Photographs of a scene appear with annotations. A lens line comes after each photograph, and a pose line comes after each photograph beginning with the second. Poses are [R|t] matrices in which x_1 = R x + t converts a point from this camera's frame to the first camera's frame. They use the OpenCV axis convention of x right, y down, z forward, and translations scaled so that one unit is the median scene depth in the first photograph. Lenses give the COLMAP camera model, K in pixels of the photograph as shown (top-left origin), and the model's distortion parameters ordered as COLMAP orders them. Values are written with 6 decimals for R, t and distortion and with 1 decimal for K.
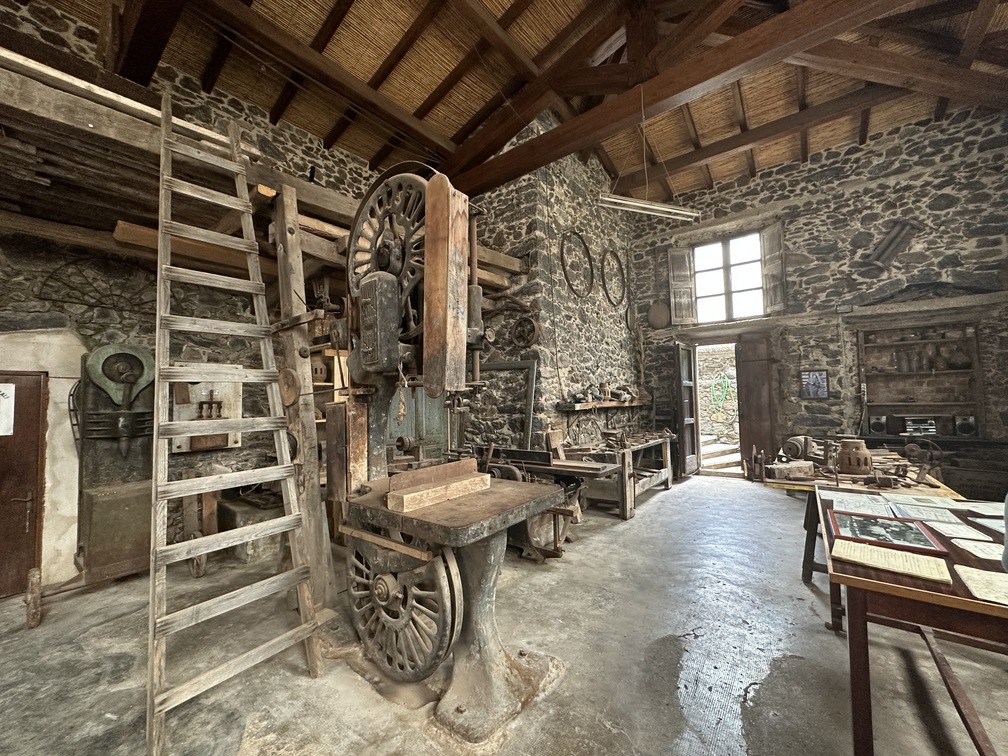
lens RADIAL K [[407.1, 0, 503.9], [0, 407.1, 376.9], [0, 0, 1]] dist [0.007517, -0.001695]
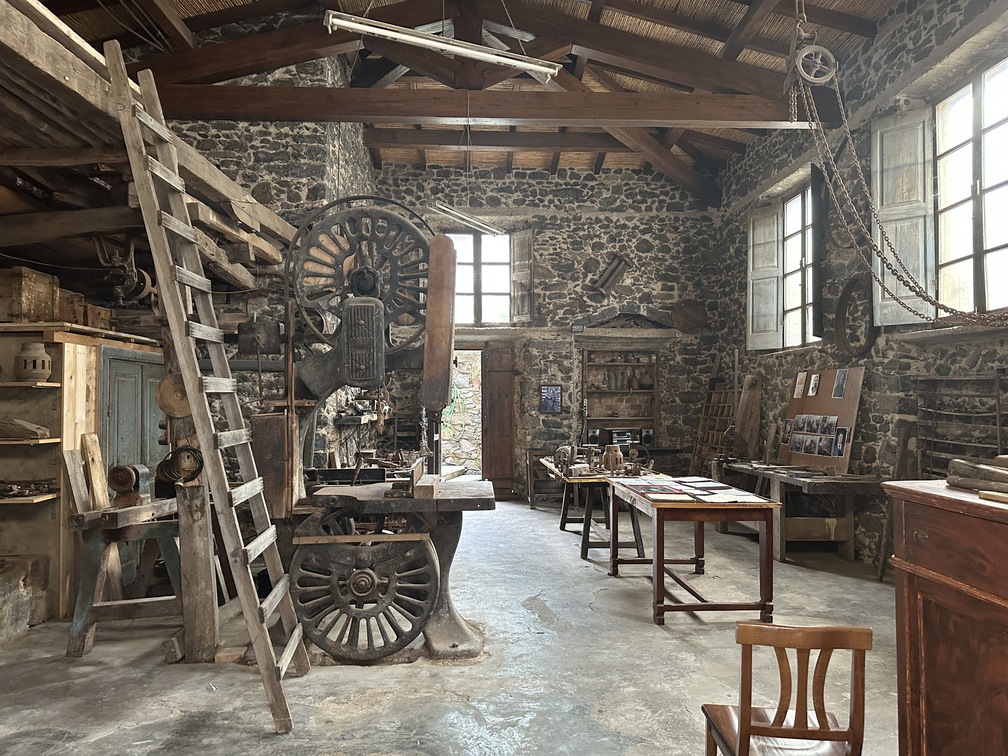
lens RADIAL K [[705.0, 0, 503.8], [0, 705.0, 385.7], [0, 0, 1]] dist [0.072350, -0.016872]
pose [[0.761297, 0.035130, 0.647451, -0.492332], [-0.050534, 0.998709, 0.005231, -0.018501], [-0.646431, -0.036700, 0.762089, -0.274609]]
